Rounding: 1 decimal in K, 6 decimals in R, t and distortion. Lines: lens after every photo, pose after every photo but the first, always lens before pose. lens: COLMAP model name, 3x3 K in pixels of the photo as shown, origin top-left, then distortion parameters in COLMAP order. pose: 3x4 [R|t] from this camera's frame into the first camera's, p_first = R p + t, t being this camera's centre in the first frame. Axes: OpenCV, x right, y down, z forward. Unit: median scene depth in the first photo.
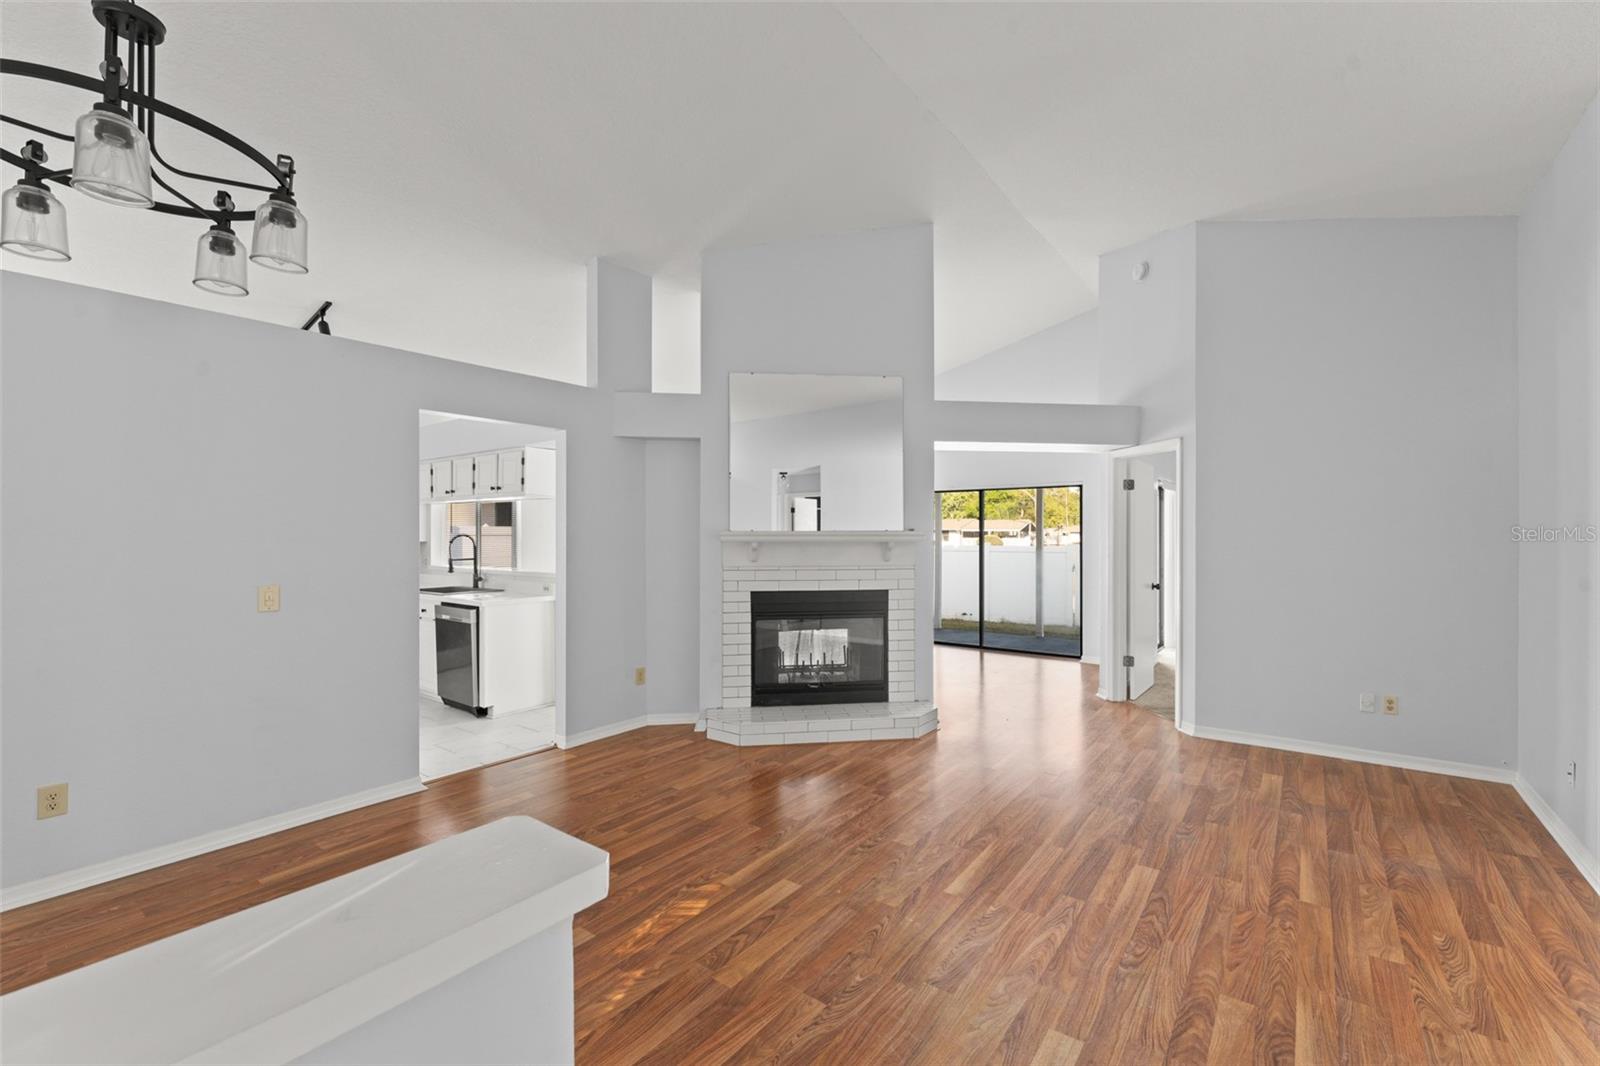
lens RADIAL K [[684.1, 0, 801.7], [0, 684.1, 534.4], [0, 0, 1]] dist [-0.003157, -0.000397]
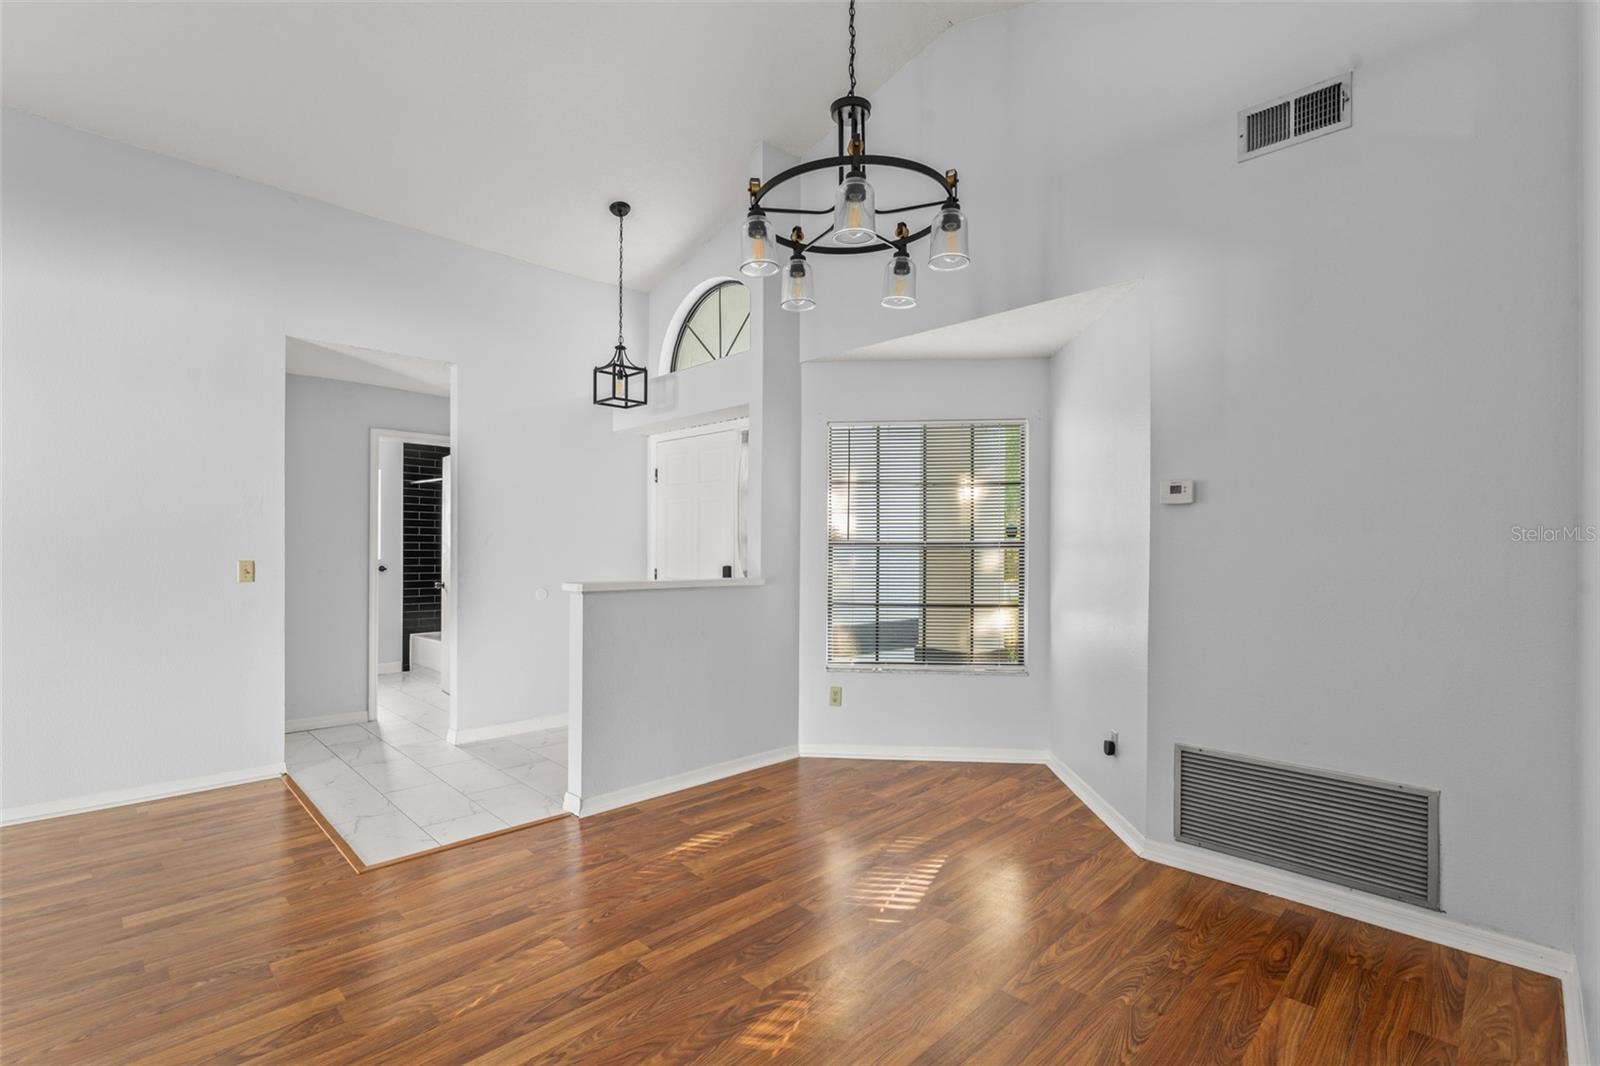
lens RADIAL K [[722.9, 0, 785.0], [0, 722.9, 540.6], [0, 0, 1]] dist [-0.002786, 0.000307]
pose [[-0.988429, -0.003048, 0.151653, -0.383838], [-0.004893, 0.999918, -0.011795, 0.037072], [-0.151605, -0.012400, -0.988363, 0.858967]]
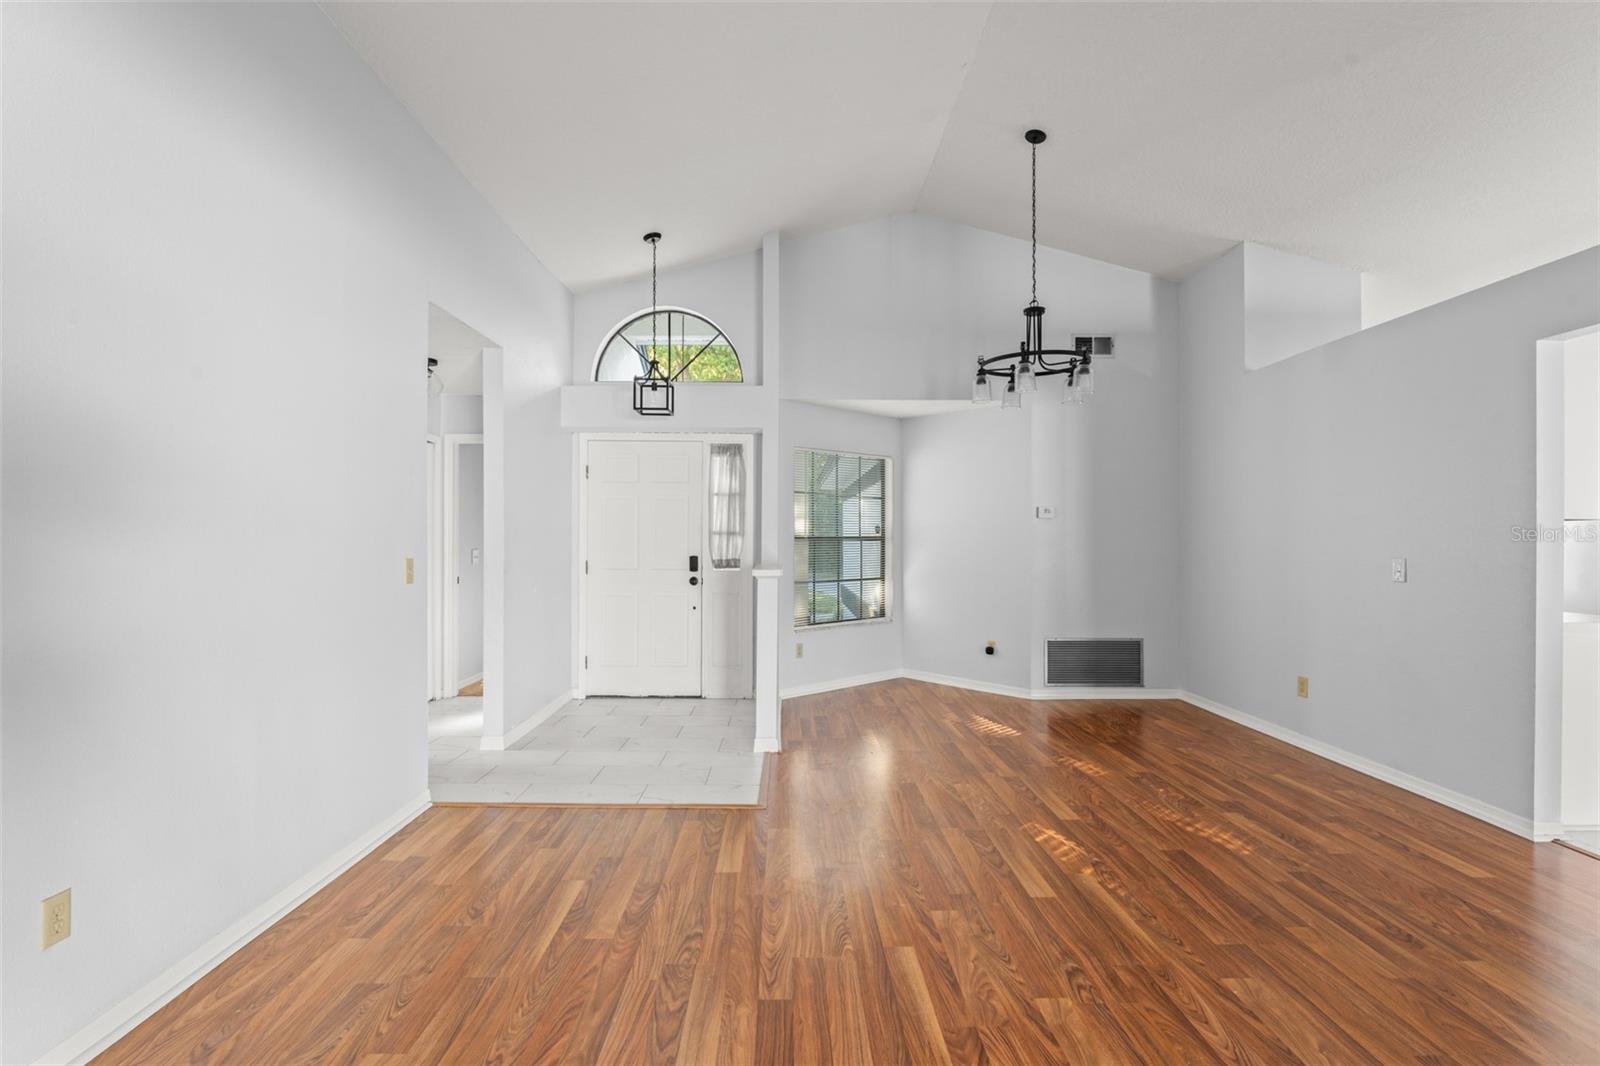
lens RADIAL K [[722.9, 0, 787.9], [0, 722.9, 539.7], [0, 0, 1]] dist [-0.002786, 0.000307]
pose [[-0.798589, -0.001983, -0.601874, 0.481637], [-0.002775, 0.999996, 0.000387, 0.032591], [0.601871, 0.001980, -0.798591, 0.922327]]
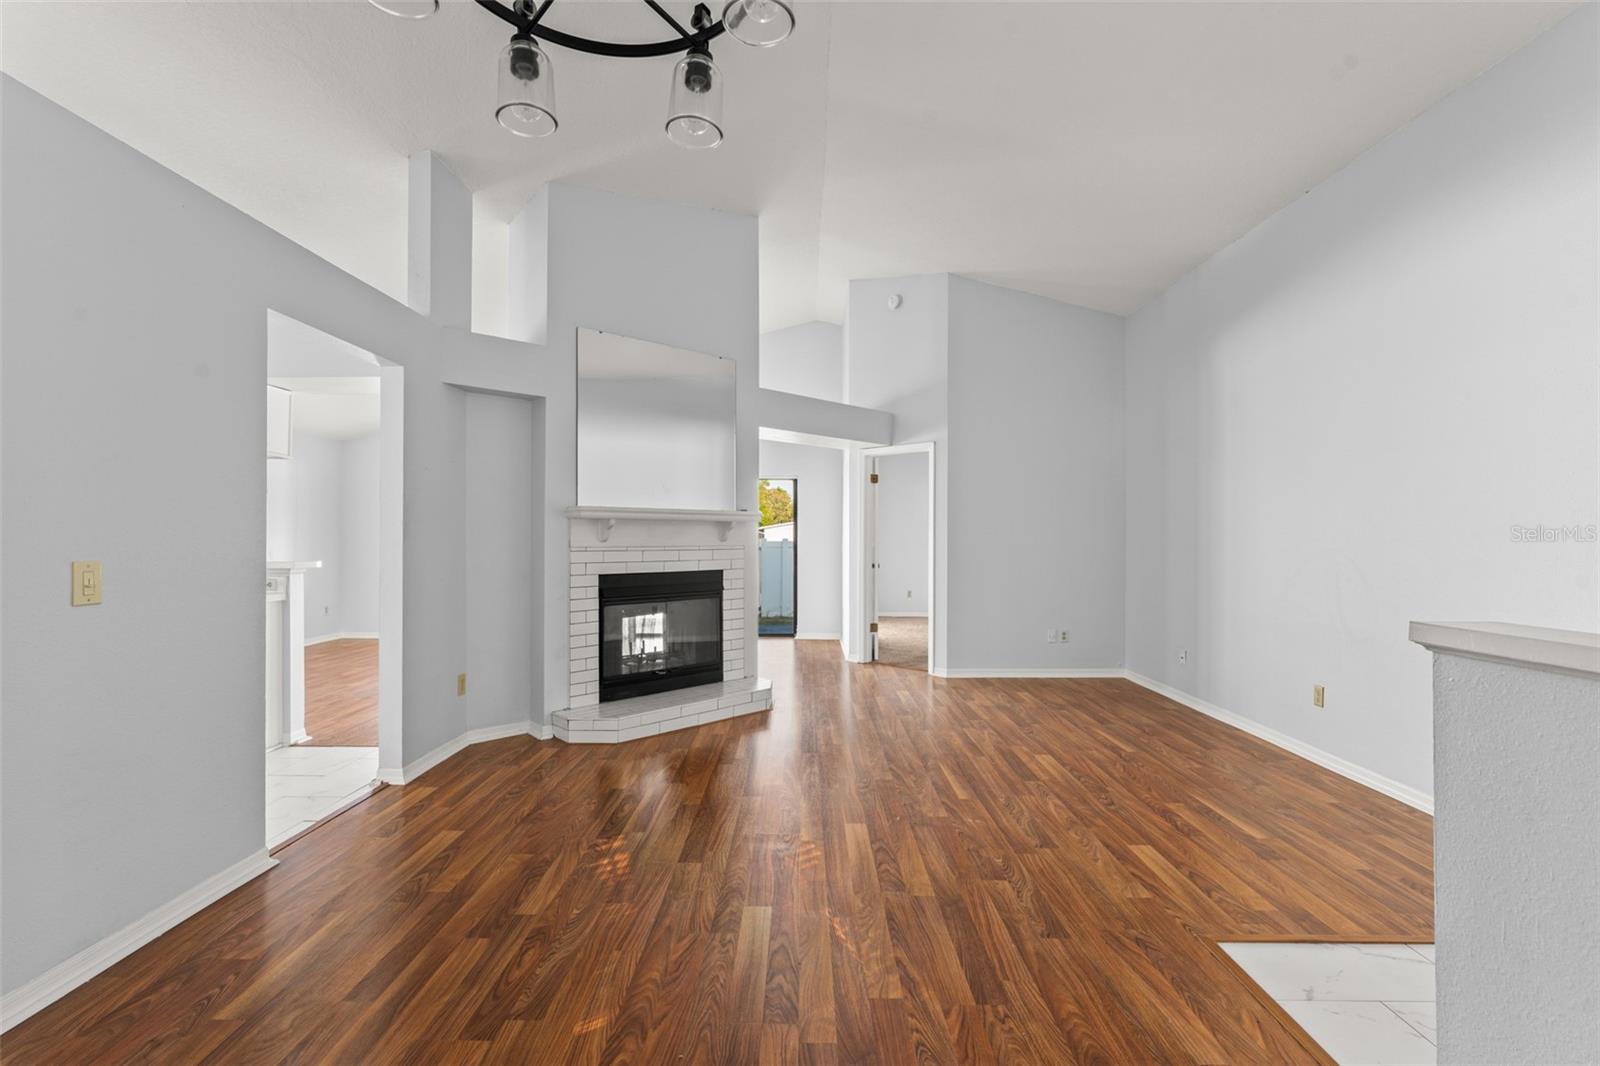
lens RADIAL K [[722.9, 0, 803.8], [0, 722.9, 535.1], [0, 0, 1]] dist [-0.002786, 0.000307]
pose [[0.802422, 0.003303, 0.596748, -0.452312], [-0.001069, 0.999991, -0.004097, 0.037539], [-0.596756, 0.002649, 0.802418, 0.083730]]
